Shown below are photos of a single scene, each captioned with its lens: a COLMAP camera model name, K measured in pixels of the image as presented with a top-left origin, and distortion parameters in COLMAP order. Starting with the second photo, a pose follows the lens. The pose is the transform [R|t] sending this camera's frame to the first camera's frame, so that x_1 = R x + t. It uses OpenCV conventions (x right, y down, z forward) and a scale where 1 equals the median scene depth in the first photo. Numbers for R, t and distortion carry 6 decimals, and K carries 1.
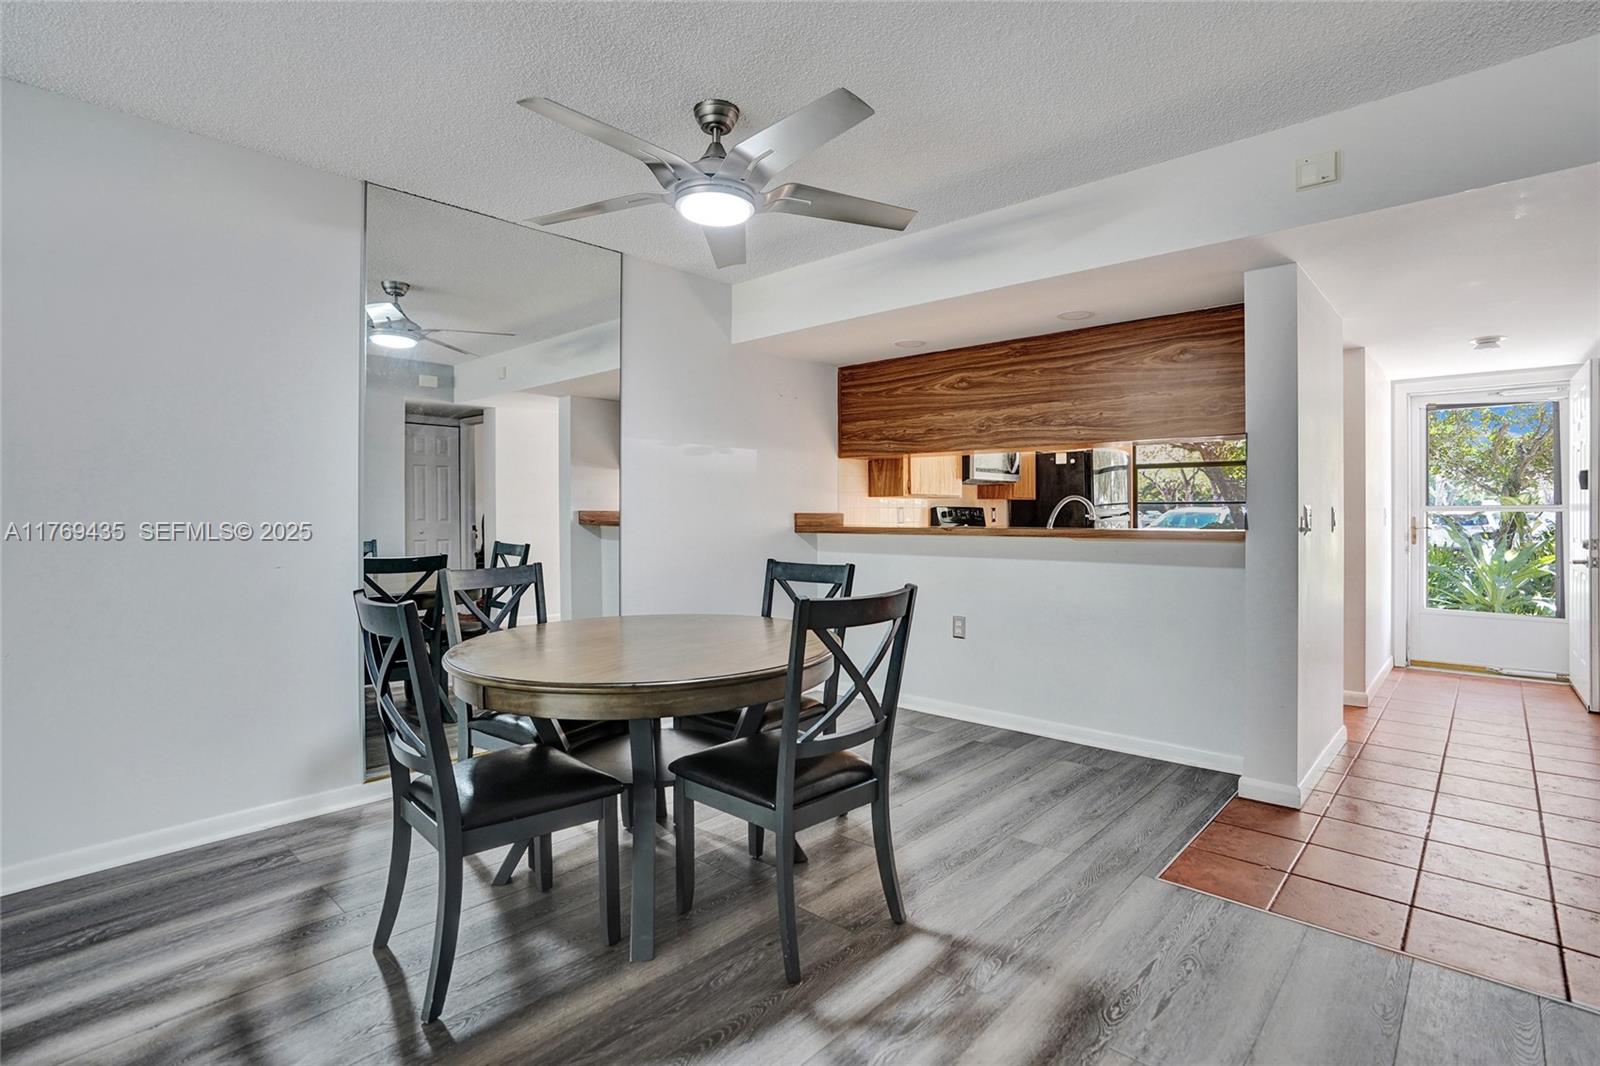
lens RADIAL K [[774.5, 0, 796.0], [0, 774.5, 521.7], [0, 0, 1]] dist [-0.059943, 0.033582]
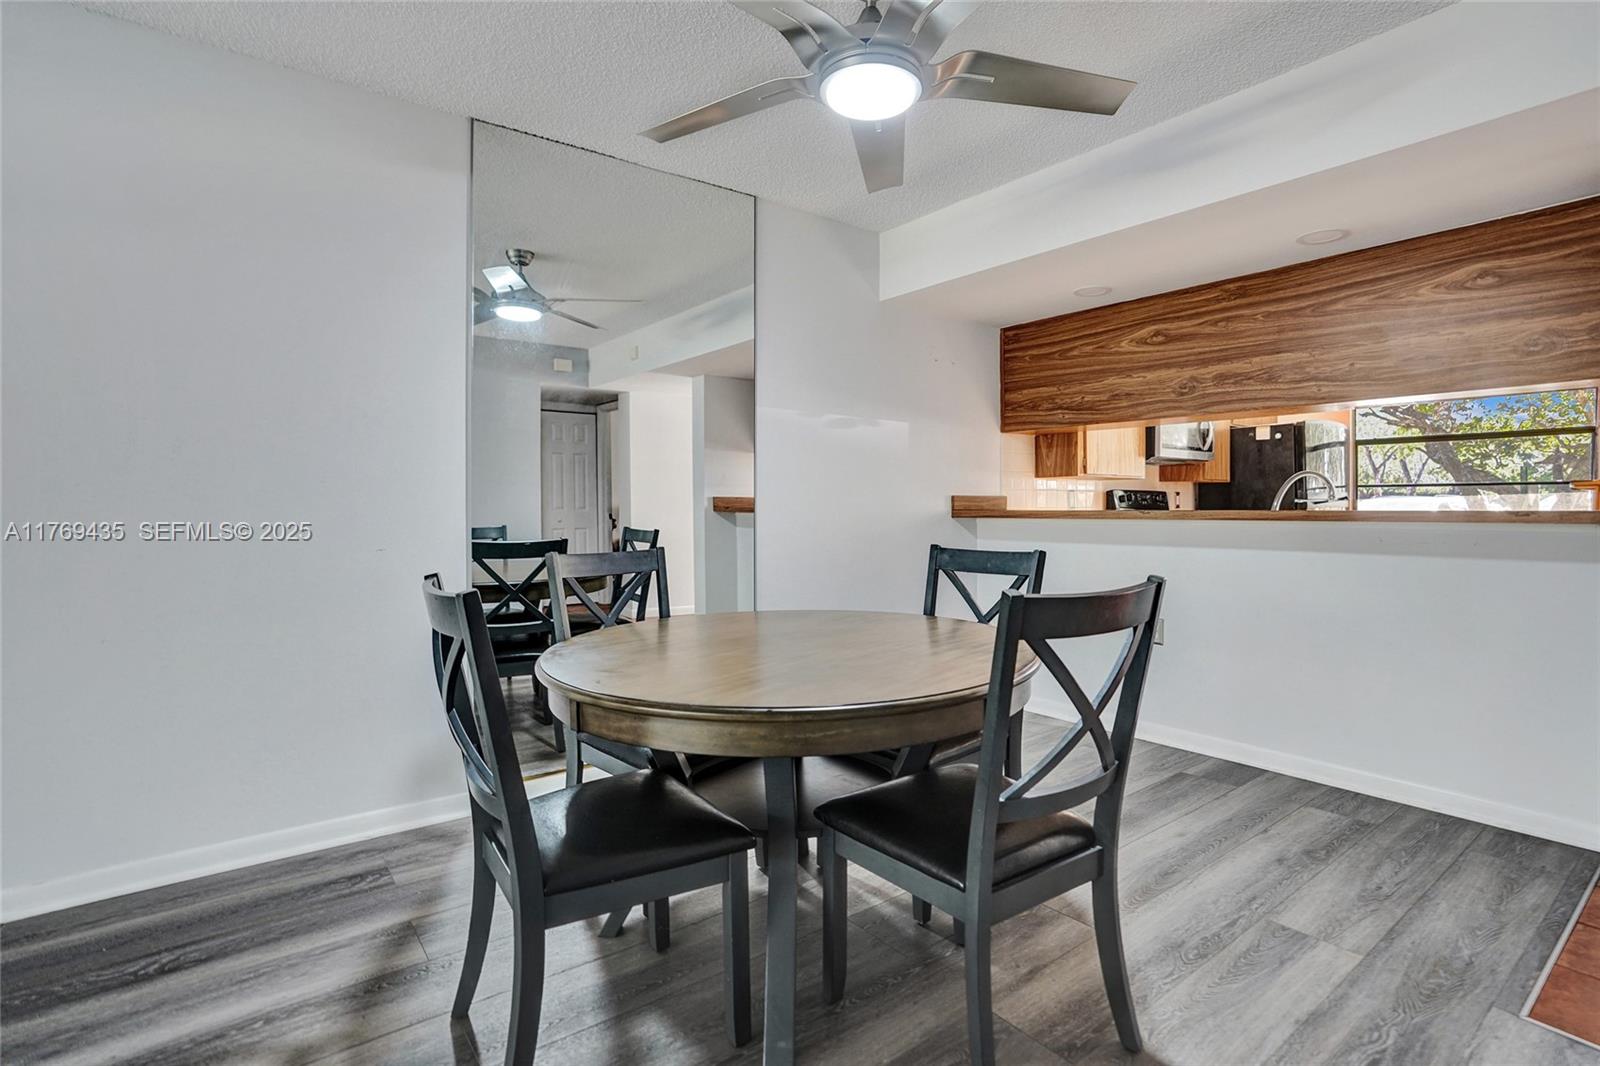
lens RADIAL K [[788.6, 0, 787.9], [0, 788.6, 521.4], [0, 0, 1]] dist [-0.048506, 0.030302]
pose [[0.982961, 0.000802, -0.183811, -0.035407], [0.001046, 0.999950, 0.009955, 0.016872], [0.183810, -0.009978, 0.982911, 0.169205]]
